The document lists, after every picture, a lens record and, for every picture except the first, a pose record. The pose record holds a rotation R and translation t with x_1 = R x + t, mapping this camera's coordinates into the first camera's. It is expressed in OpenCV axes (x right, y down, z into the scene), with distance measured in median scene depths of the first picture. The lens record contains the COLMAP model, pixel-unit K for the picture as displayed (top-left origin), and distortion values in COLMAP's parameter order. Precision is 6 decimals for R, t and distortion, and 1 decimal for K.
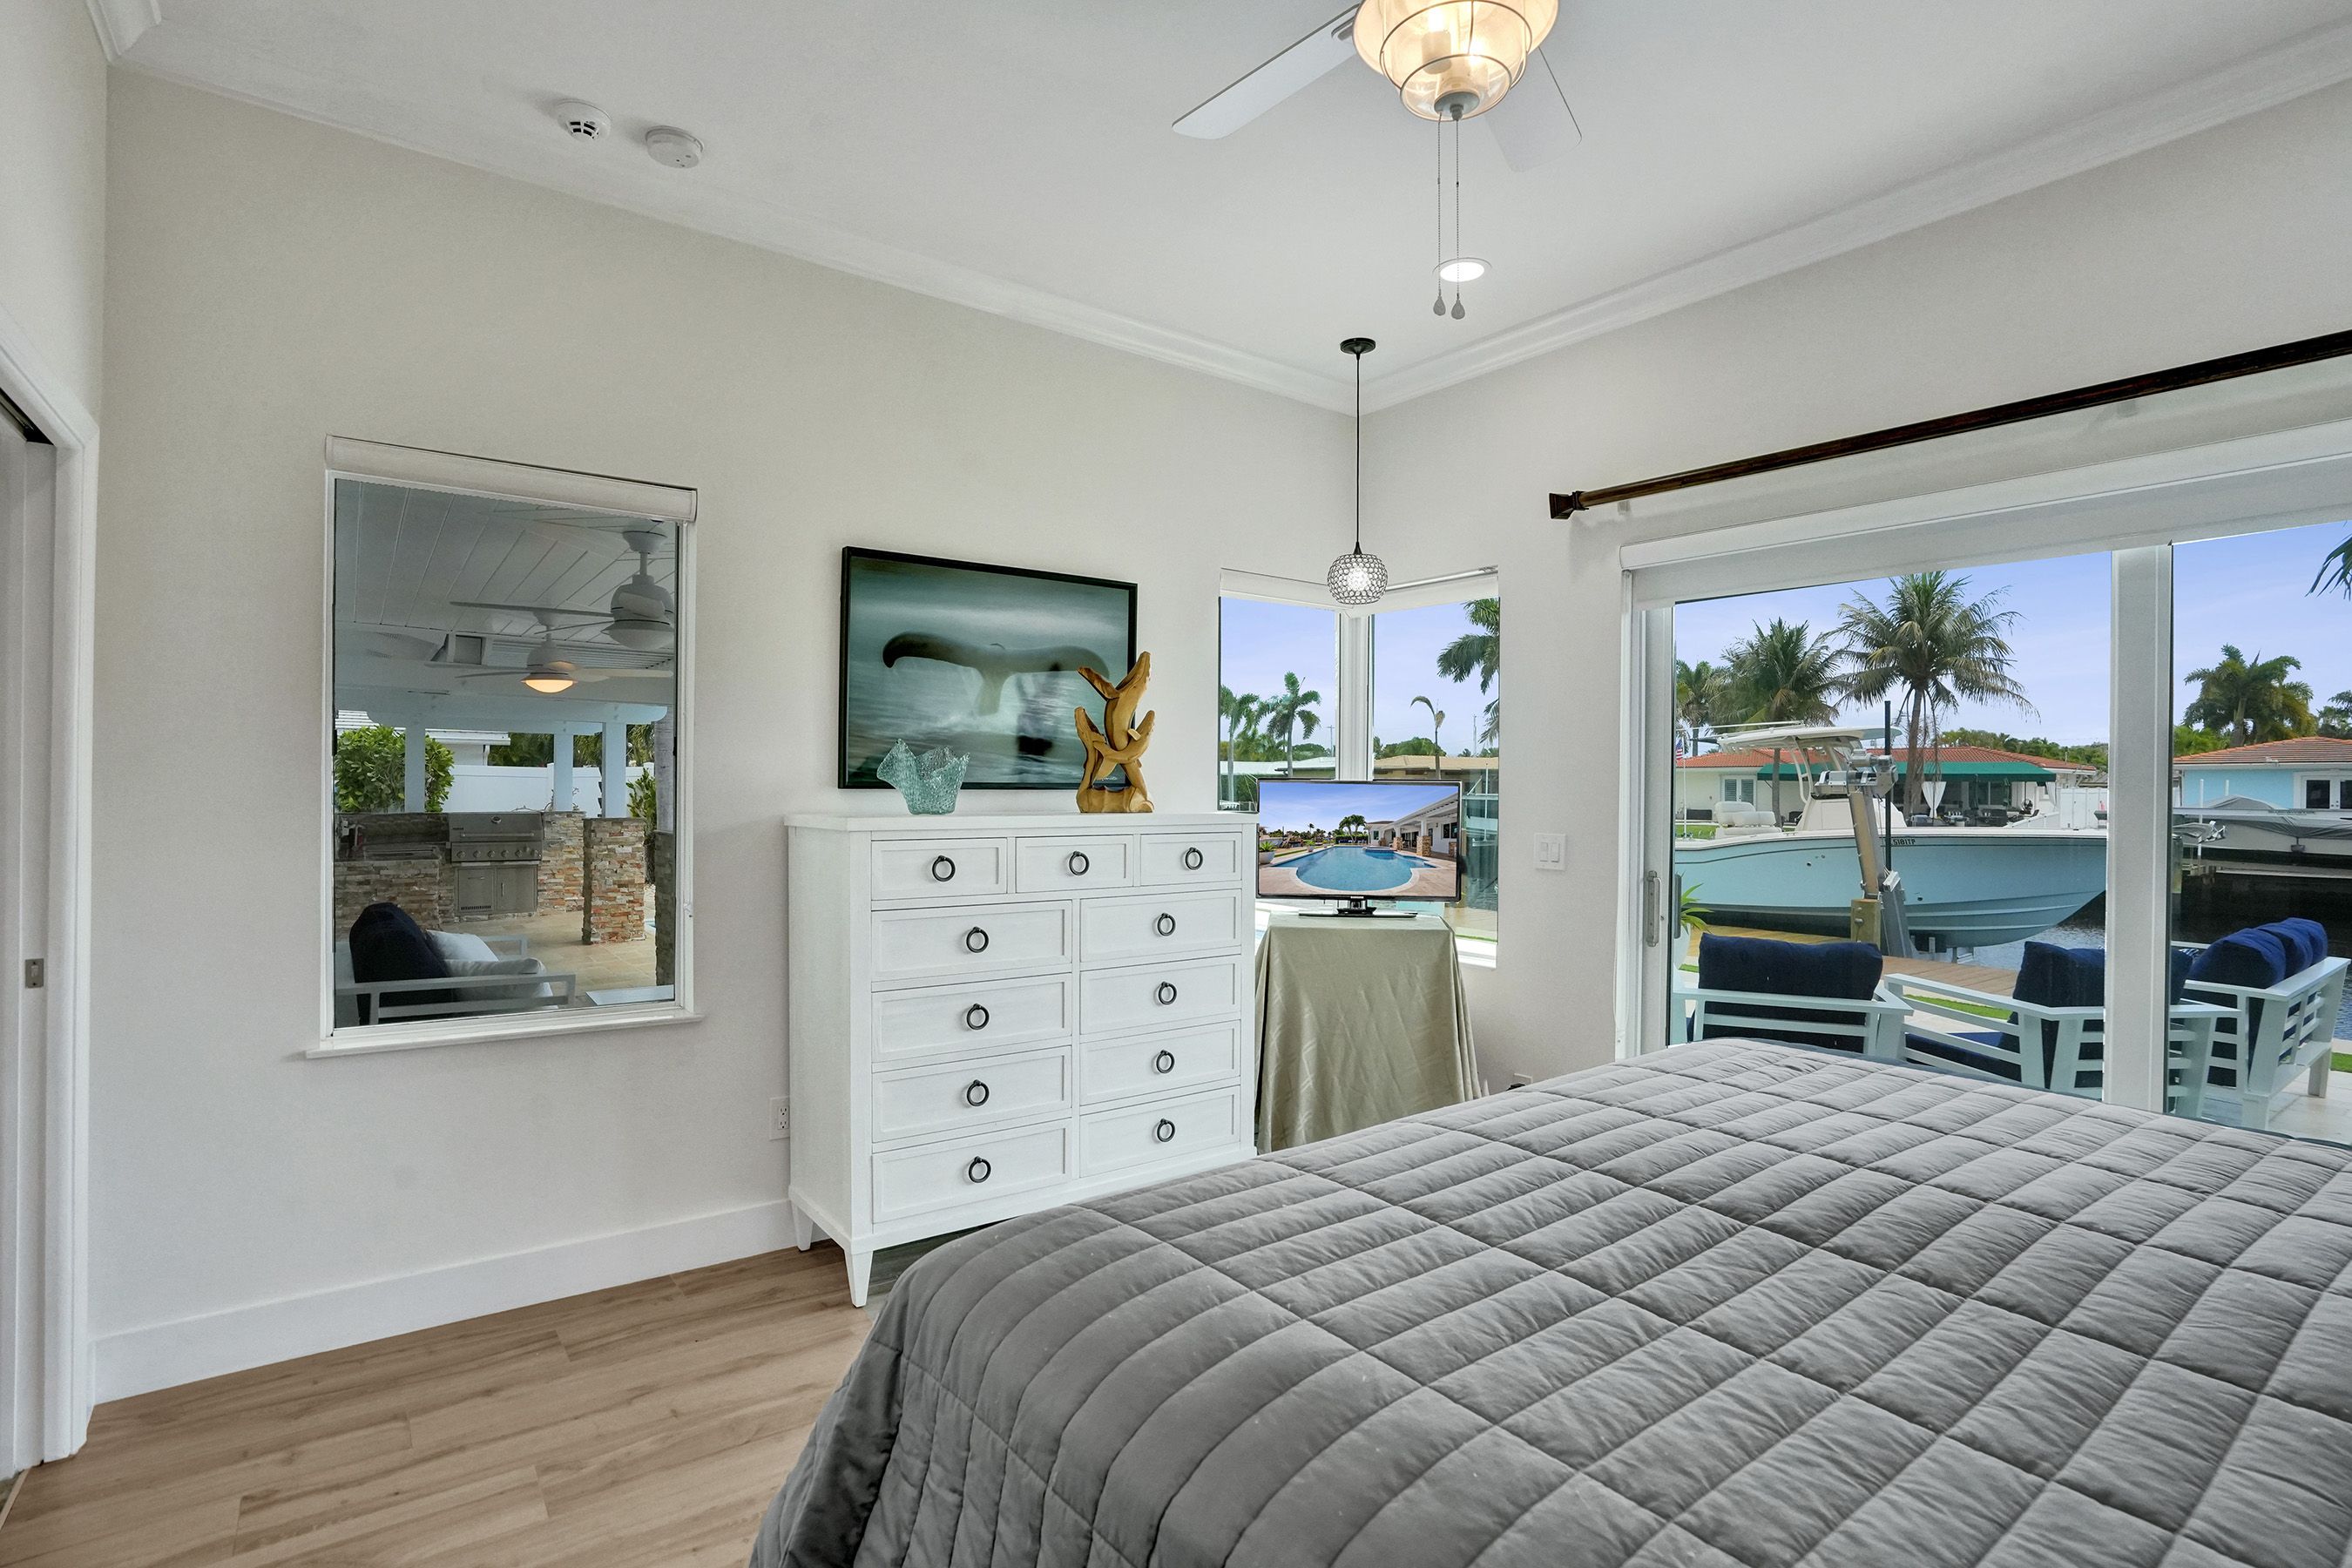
lens RADIAL K [[1149.6, 0, 1194.4], [0, 1149.6, 788.4], [0, 0, 1]] dist [-0.034827, 0.011252]
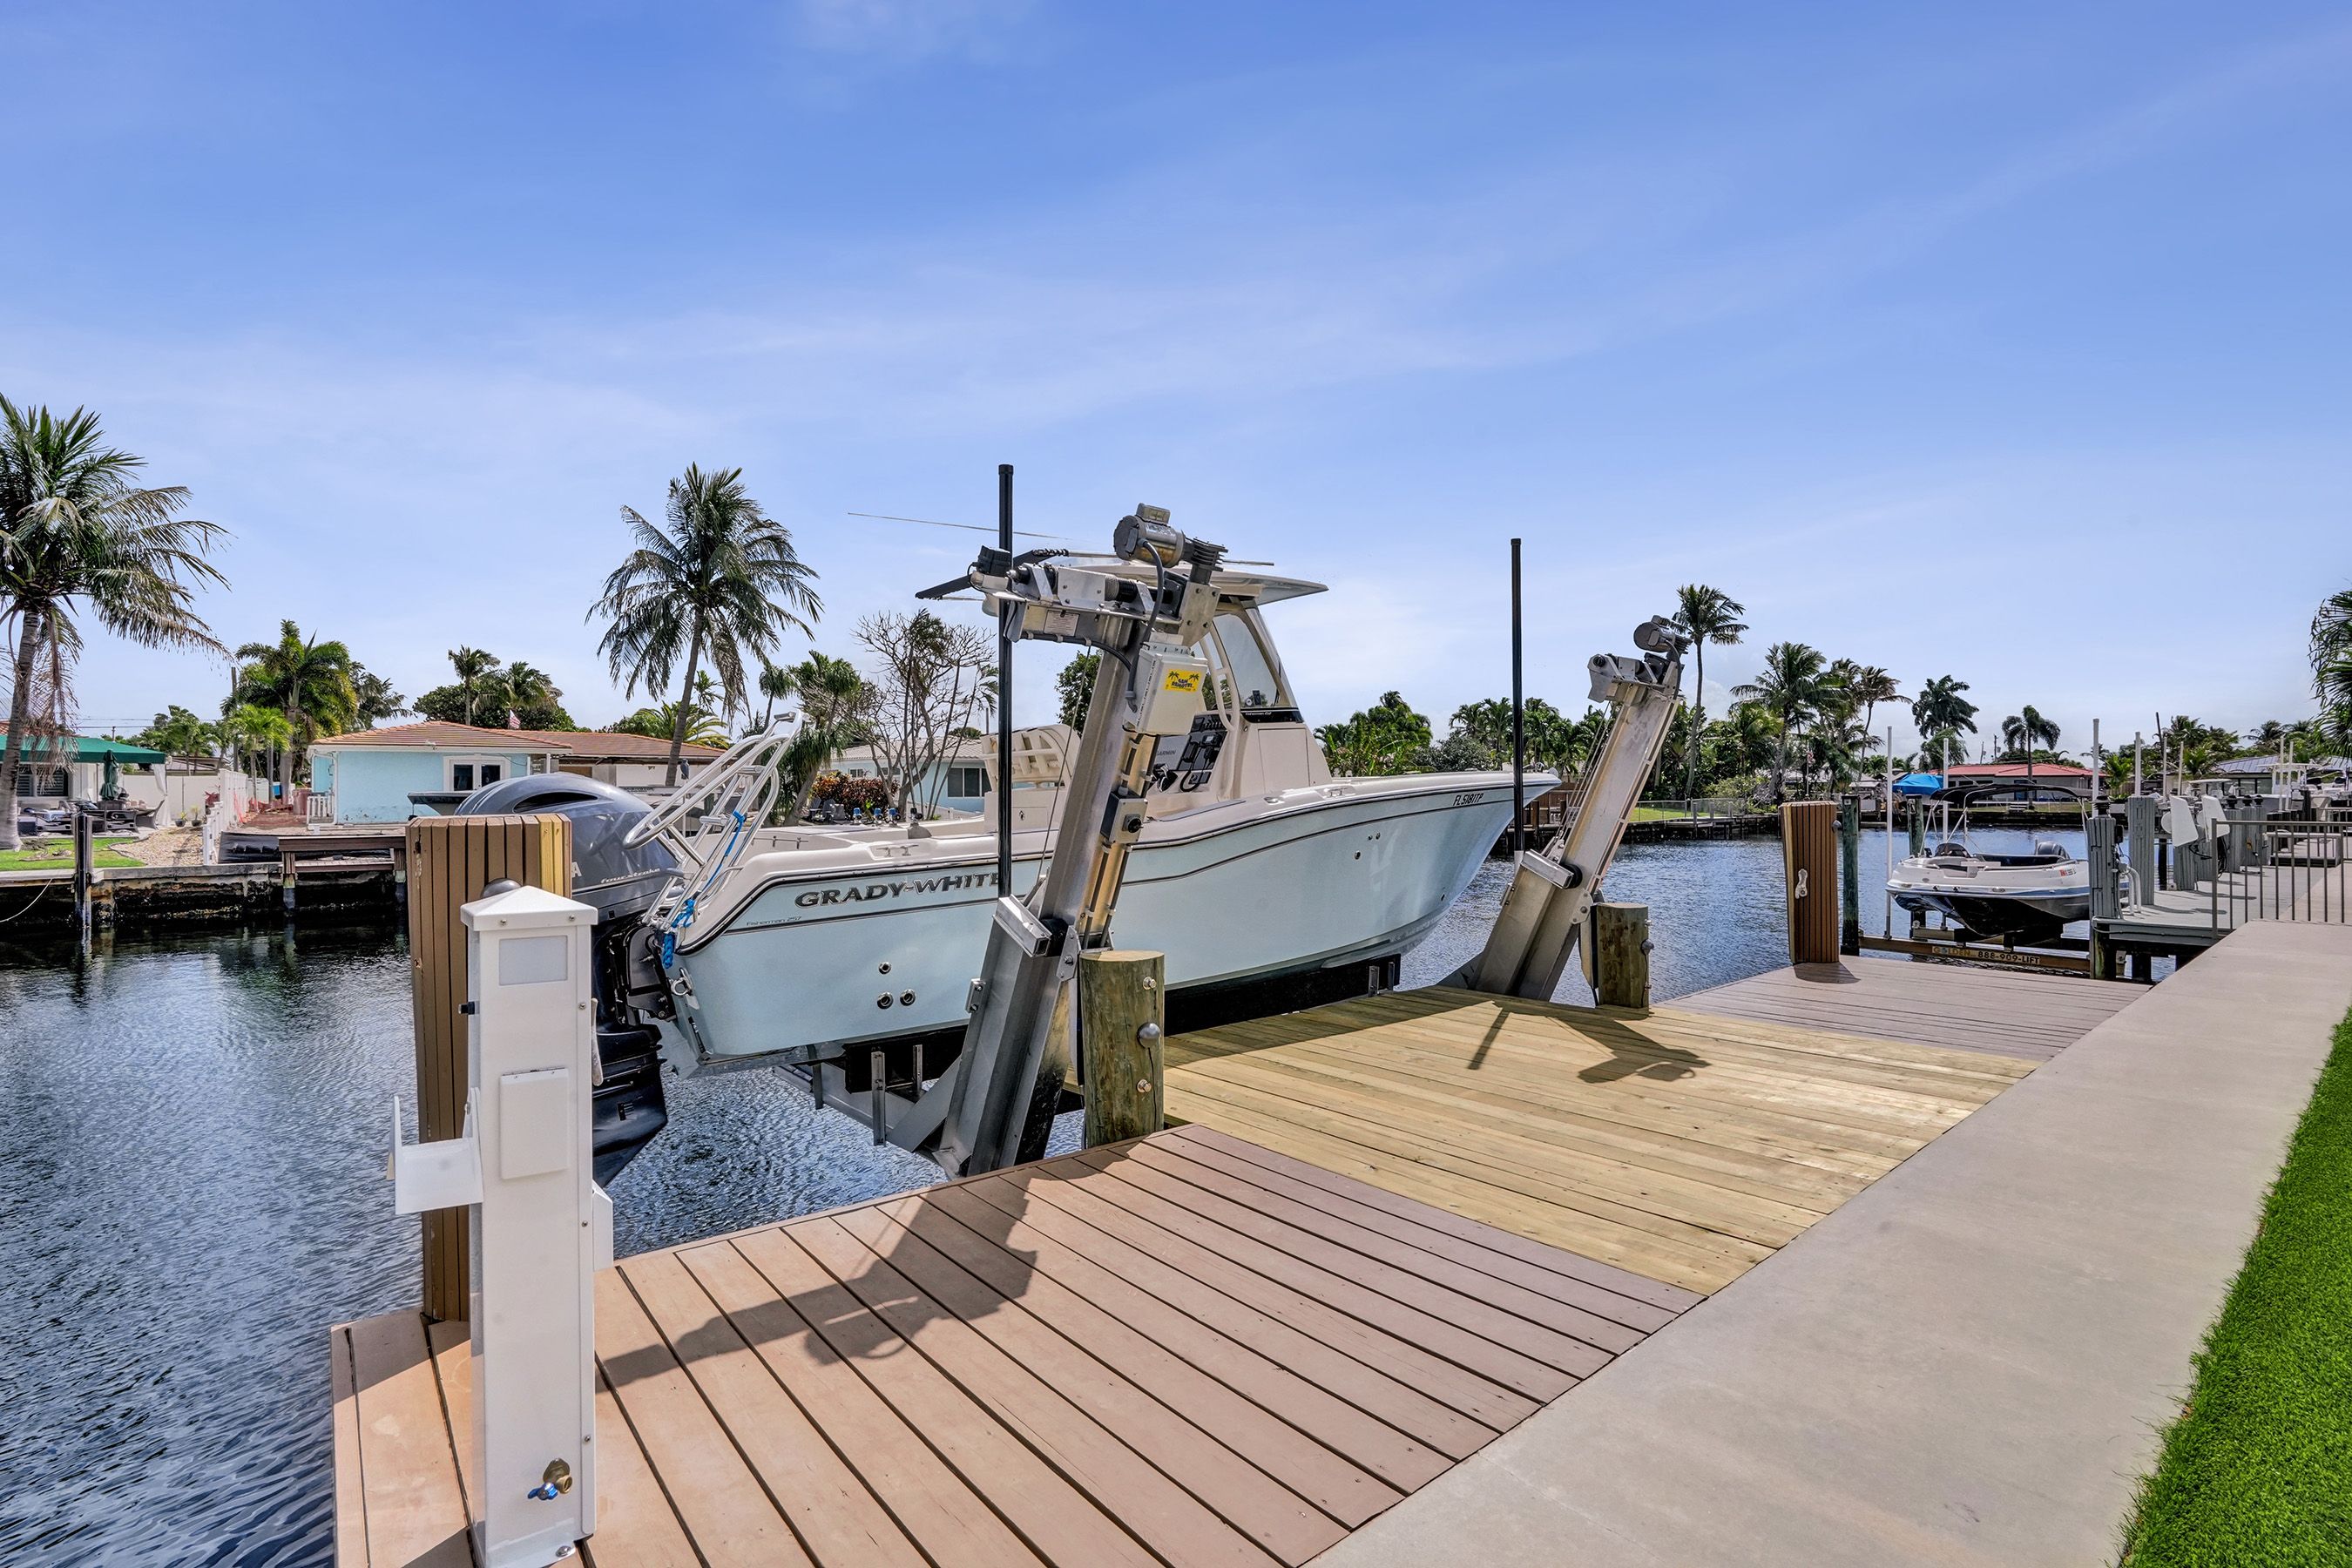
lens RADIAL K [[1094.0, 0, 1180.0], [0, 1094.0, 799.3], [0, 0, 1]] dist [-0.063319, 0.022539]
pose [[-0.033754, -0.015158, 0.999315, 0.045506], [0.006470, 0.999861, 0.015385, 0.018672], [-0.999409, 0.006985, -0.033652, 0.559334]]
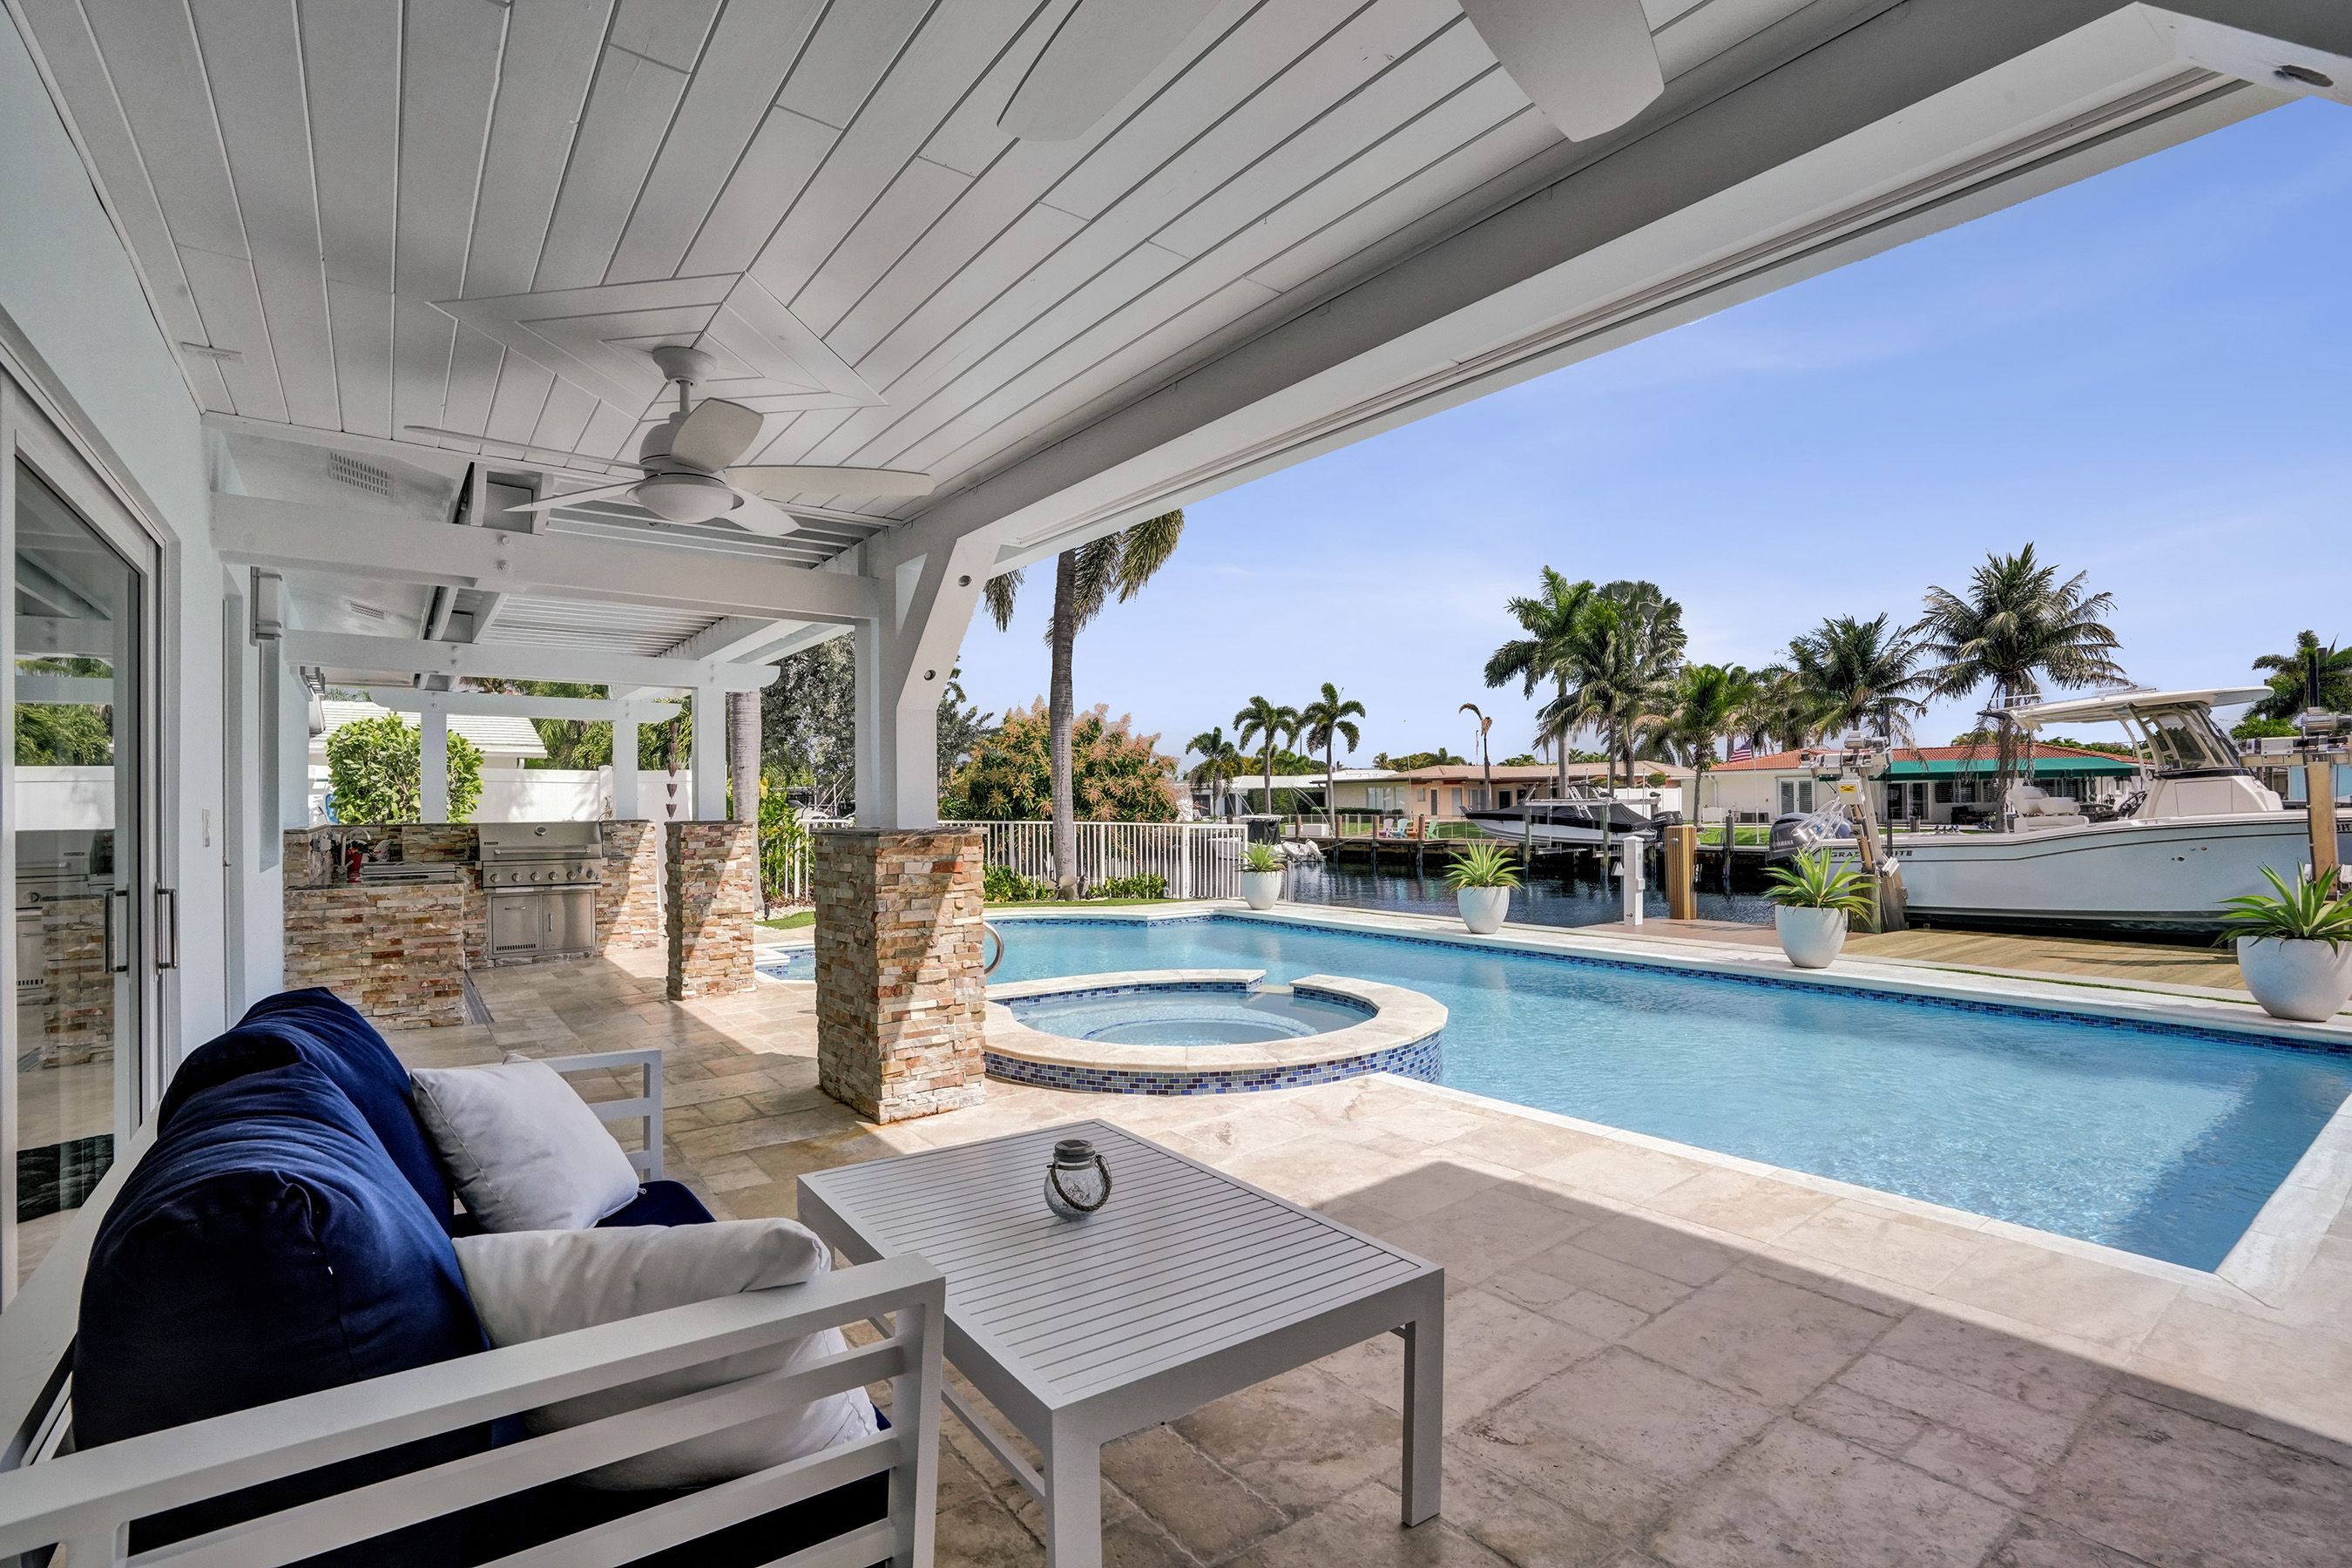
lens RADIAL K [[1094.0, 0, 1168.9], [0, 1094.0, 808.1], [0, 0, 1]] dist [-0.063319, 0.022539]
pose [[0.999496, -0.020066, -0.024619, -0.076602], [0.020061, 0.999799, -0.000423, 0.008965], [0.024622, -0.000071, 0.999697, 0.126347]]
